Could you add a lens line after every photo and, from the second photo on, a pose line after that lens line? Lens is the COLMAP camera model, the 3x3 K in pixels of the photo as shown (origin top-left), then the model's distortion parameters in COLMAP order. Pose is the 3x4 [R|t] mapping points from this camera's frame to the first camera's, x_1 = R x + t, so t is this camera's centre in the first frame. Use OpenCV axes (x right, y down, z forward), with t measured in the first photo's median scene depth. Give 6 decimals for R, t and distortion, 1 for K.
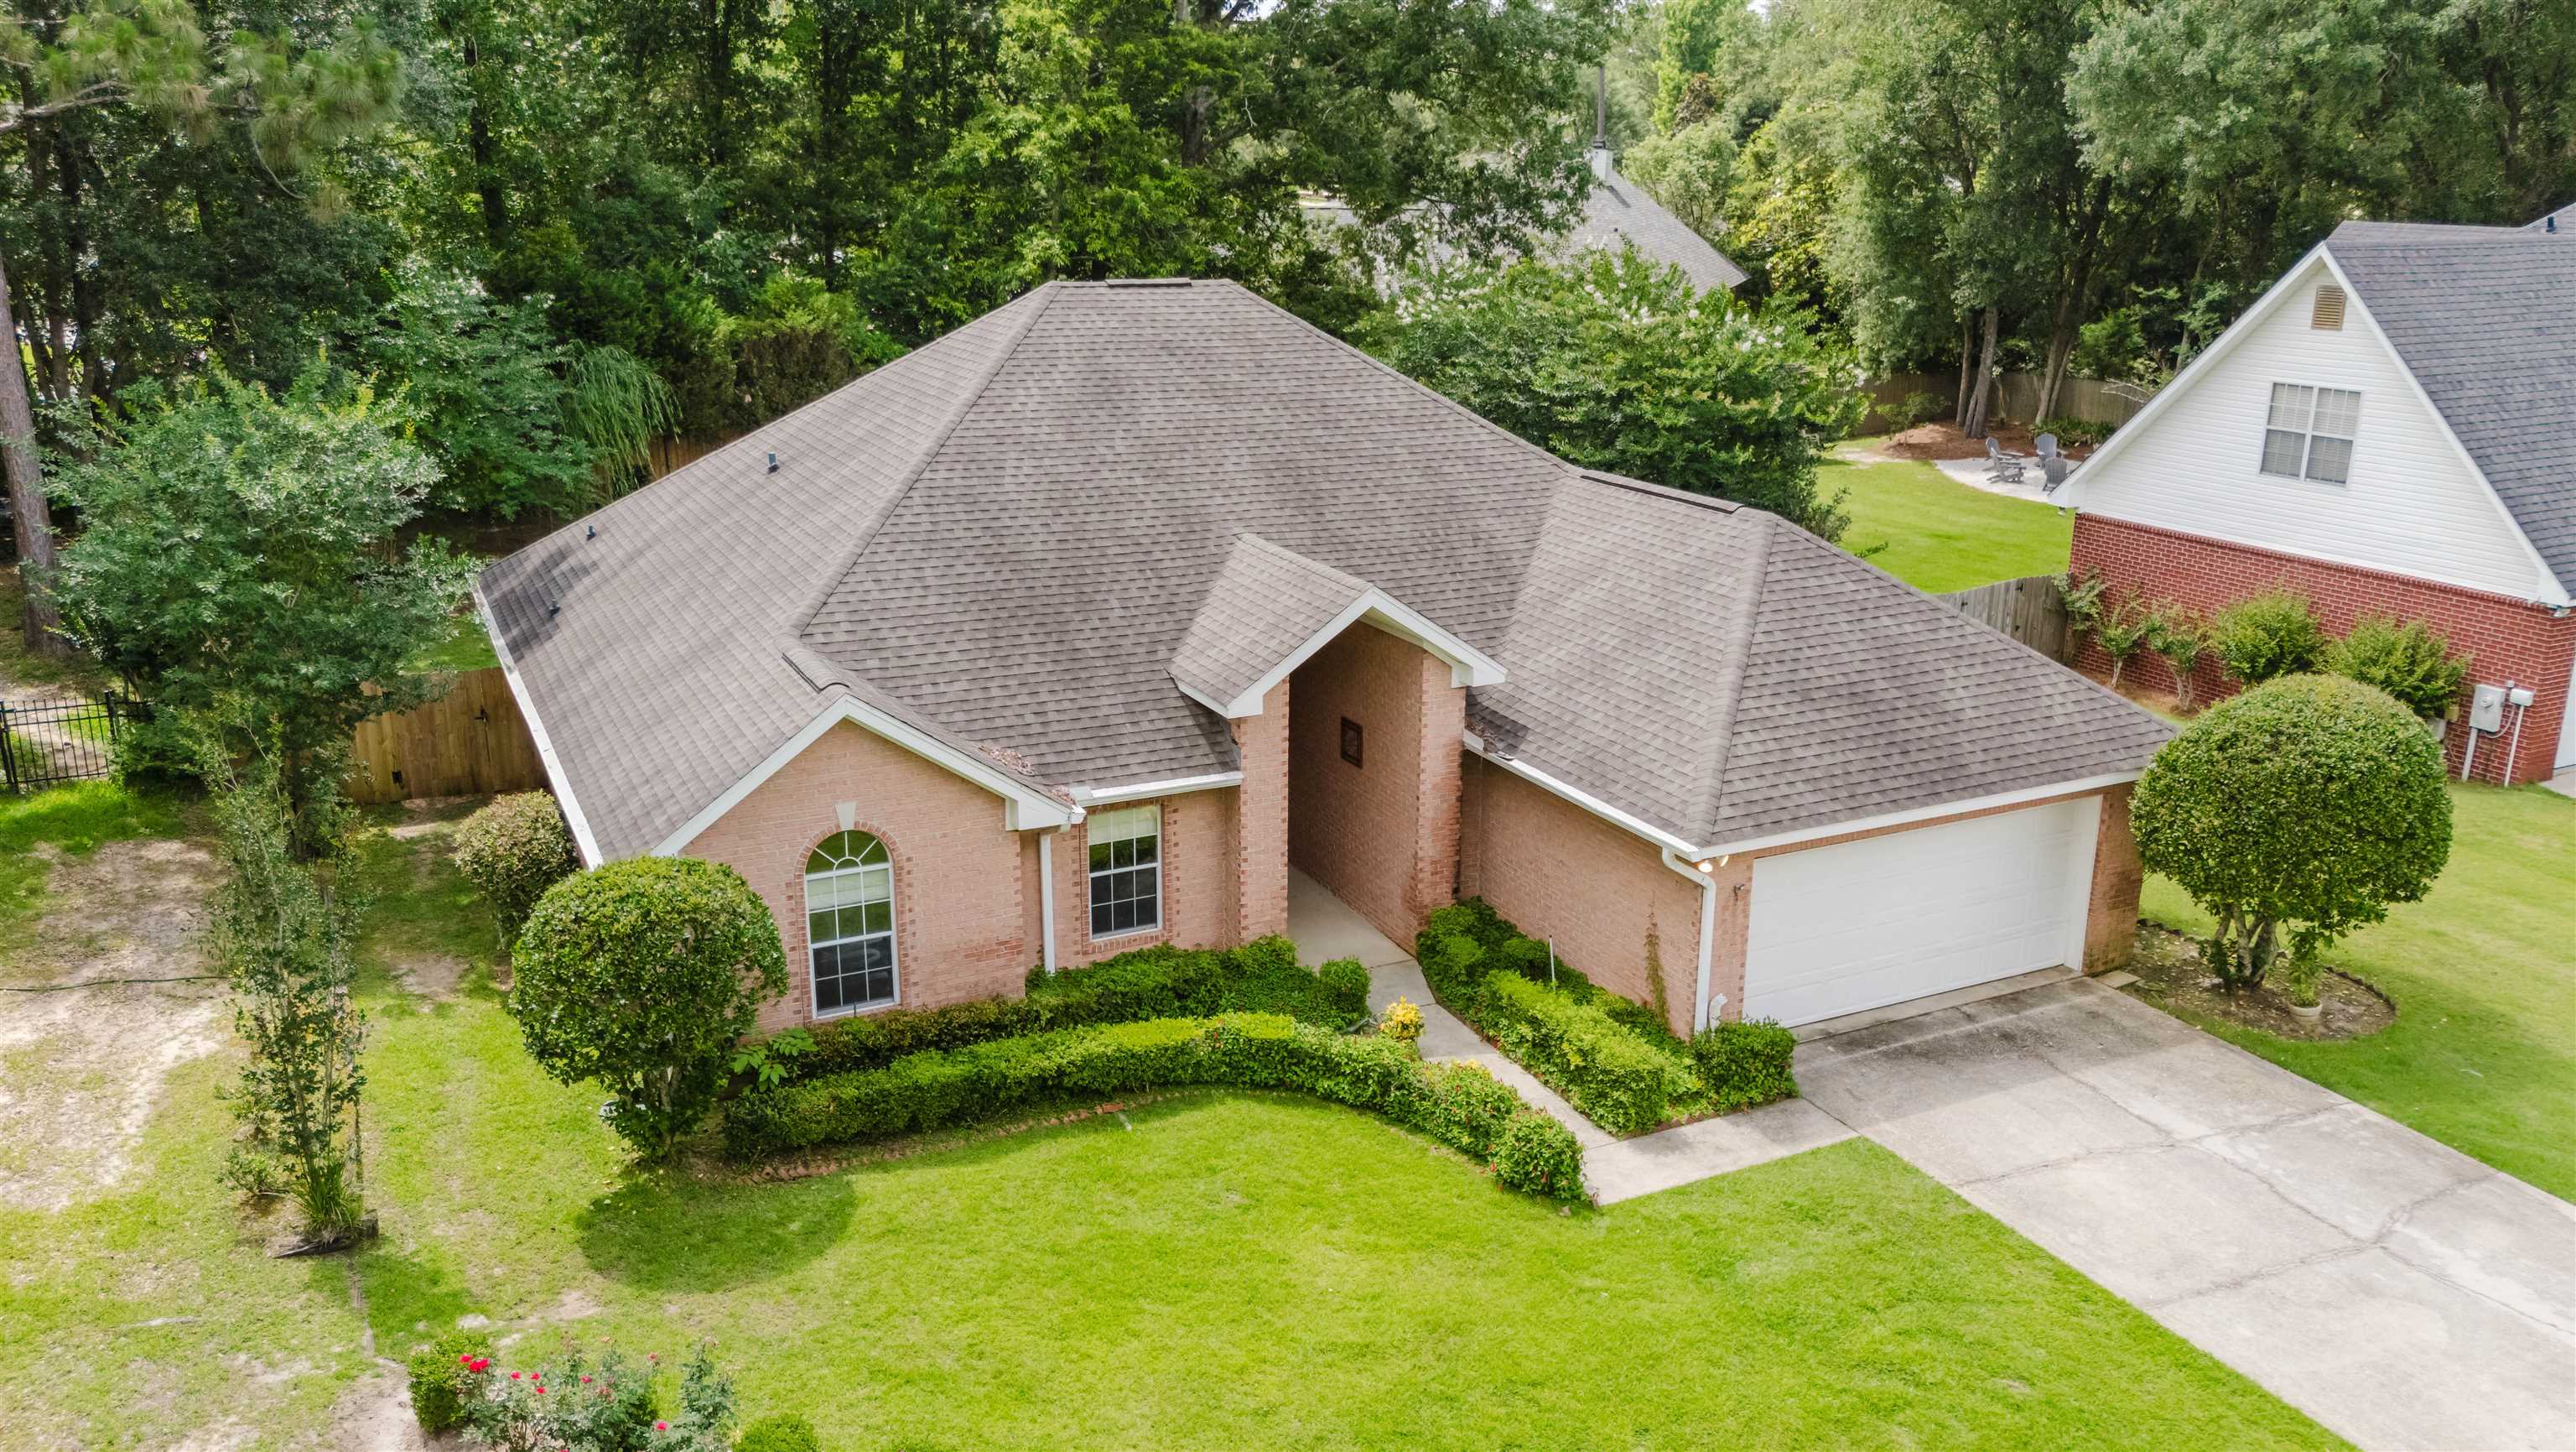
lens RADIAL K [[1907.2, 0, 1295.6], [0, 1907.2, 715.9], [0, 0, 1]] dist [0.056102, -0.044204]
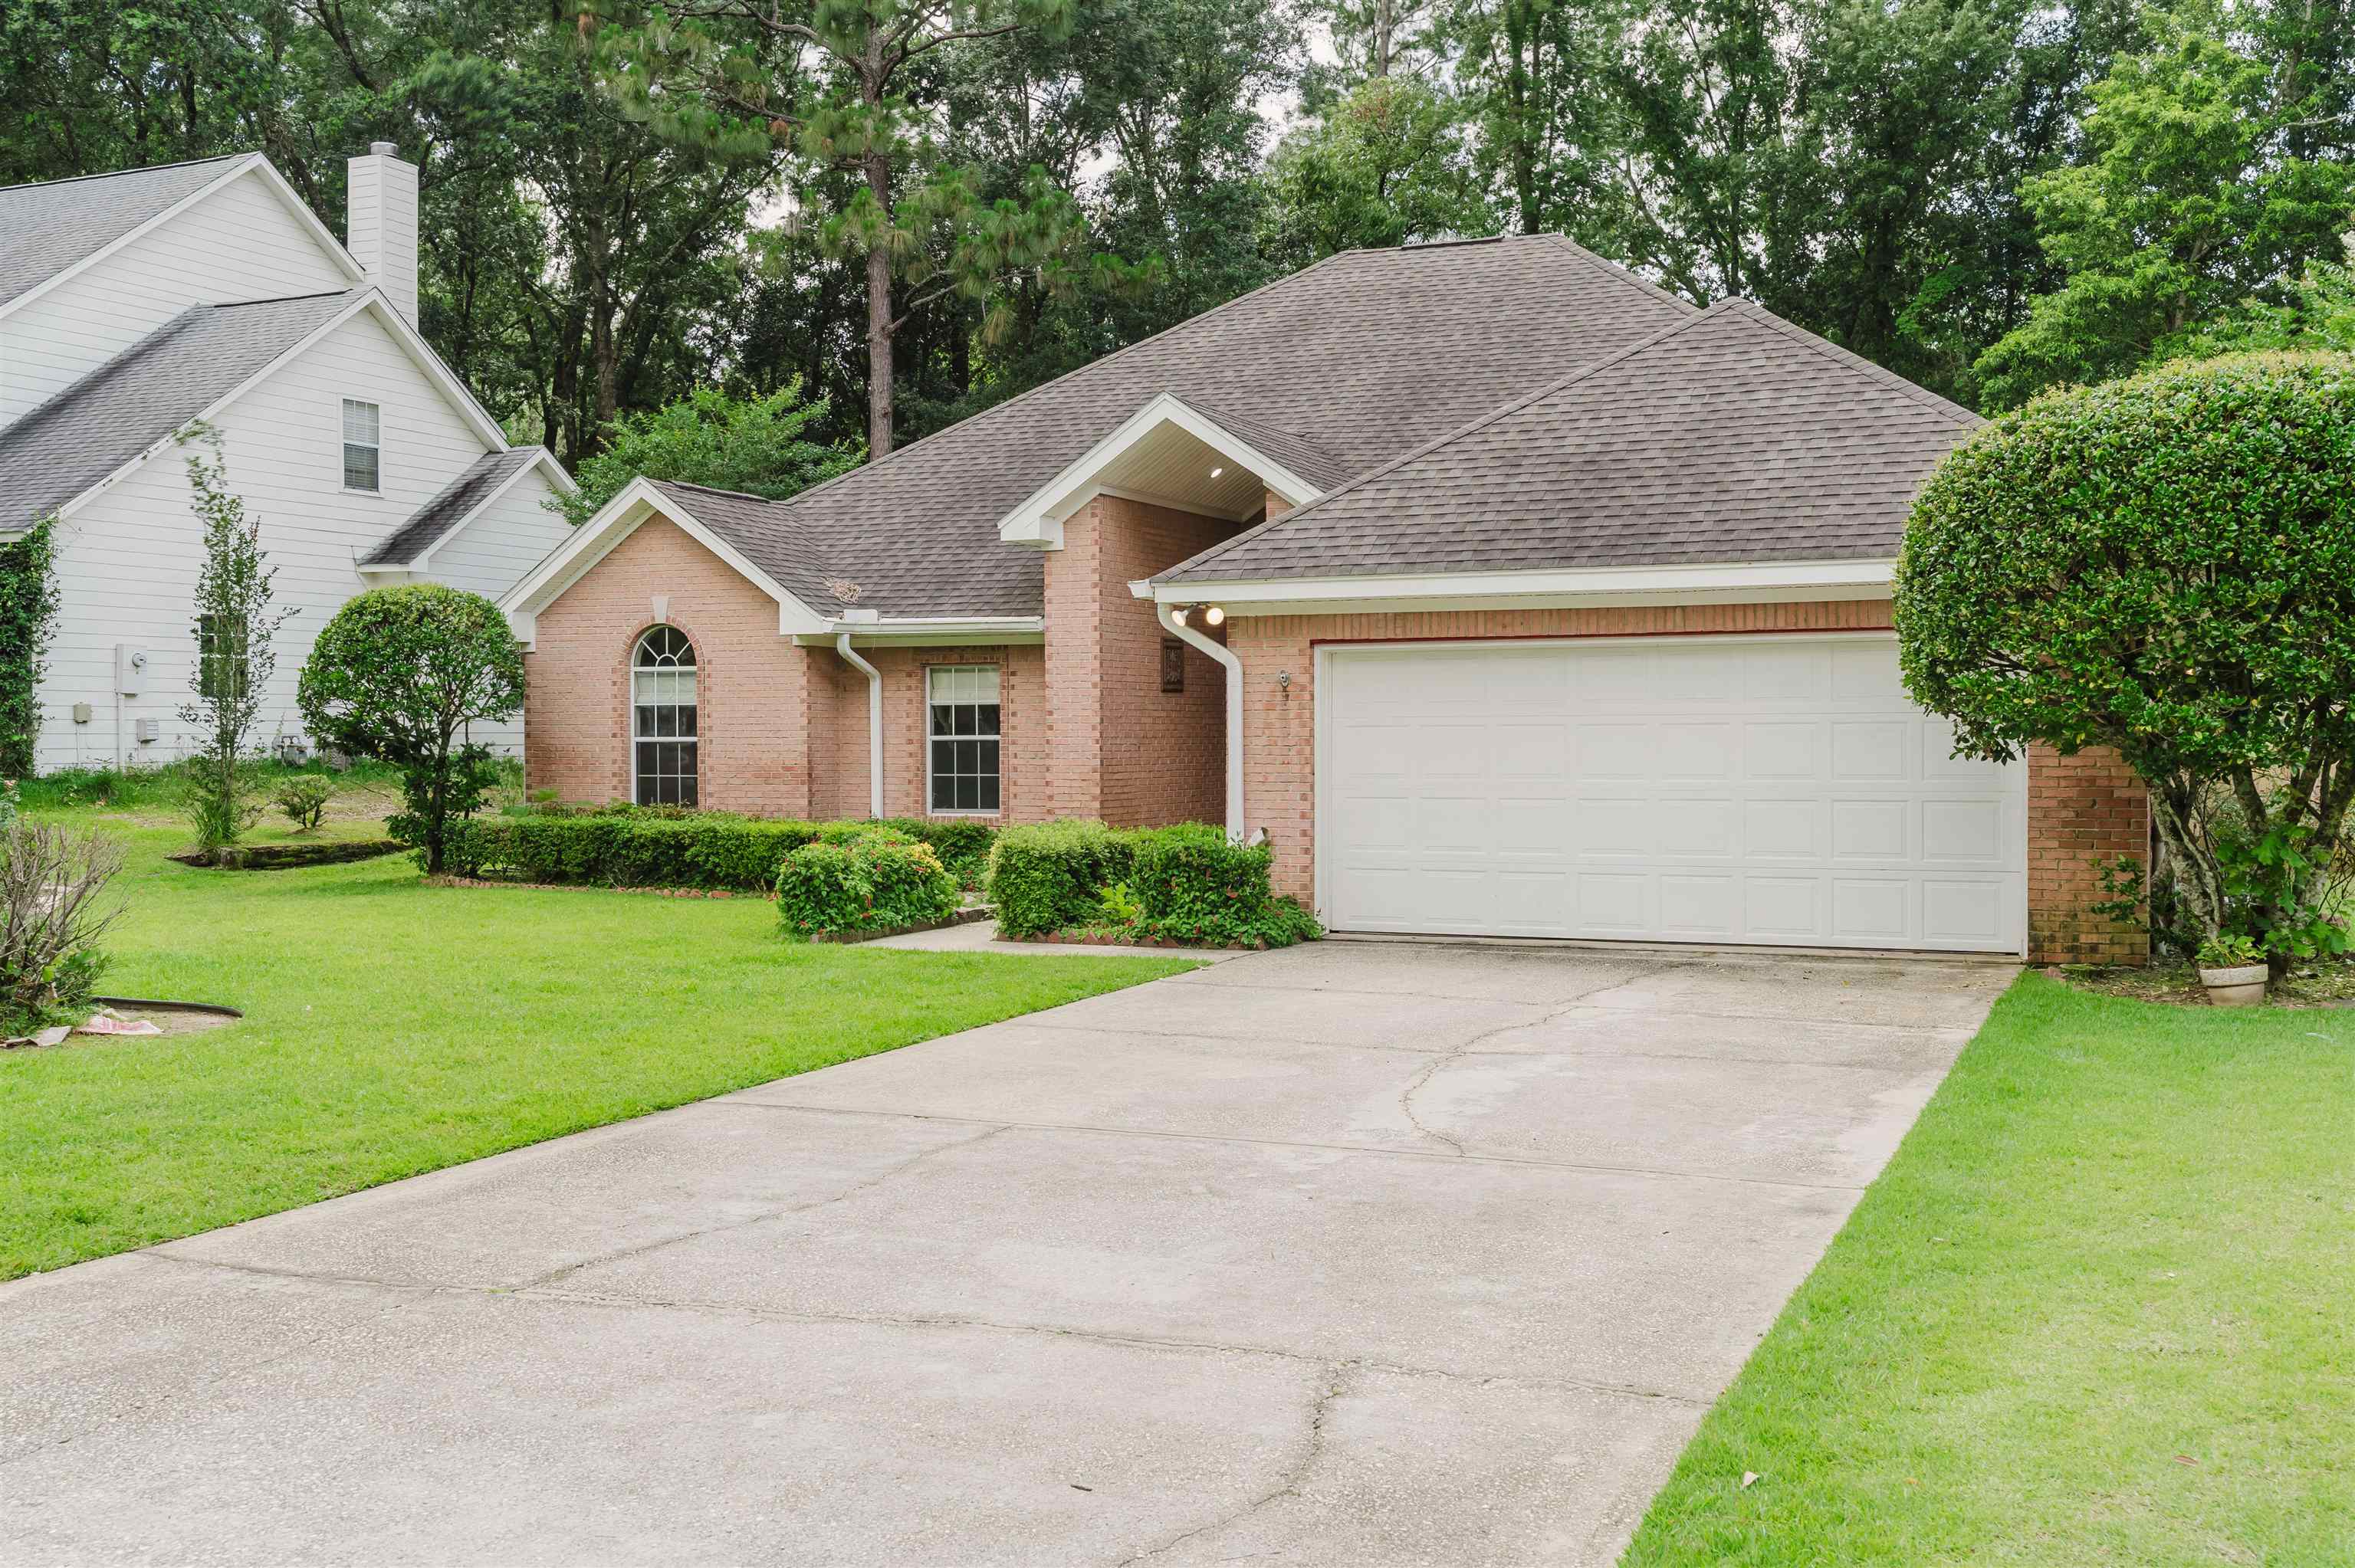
lens RADIAL K [[2303.9, 0, 1169.6], [0, 2303.9, 782.6], [0, 0, 1]] dist [0.008723, 0.000000]
pose [[0.639441, 0.008680, -0.768791, 0.871214], [-0.205845, 0.965364, -0.160311, 0.274910], [0.740772, 0.260762, 0.619080, 0.427149]]
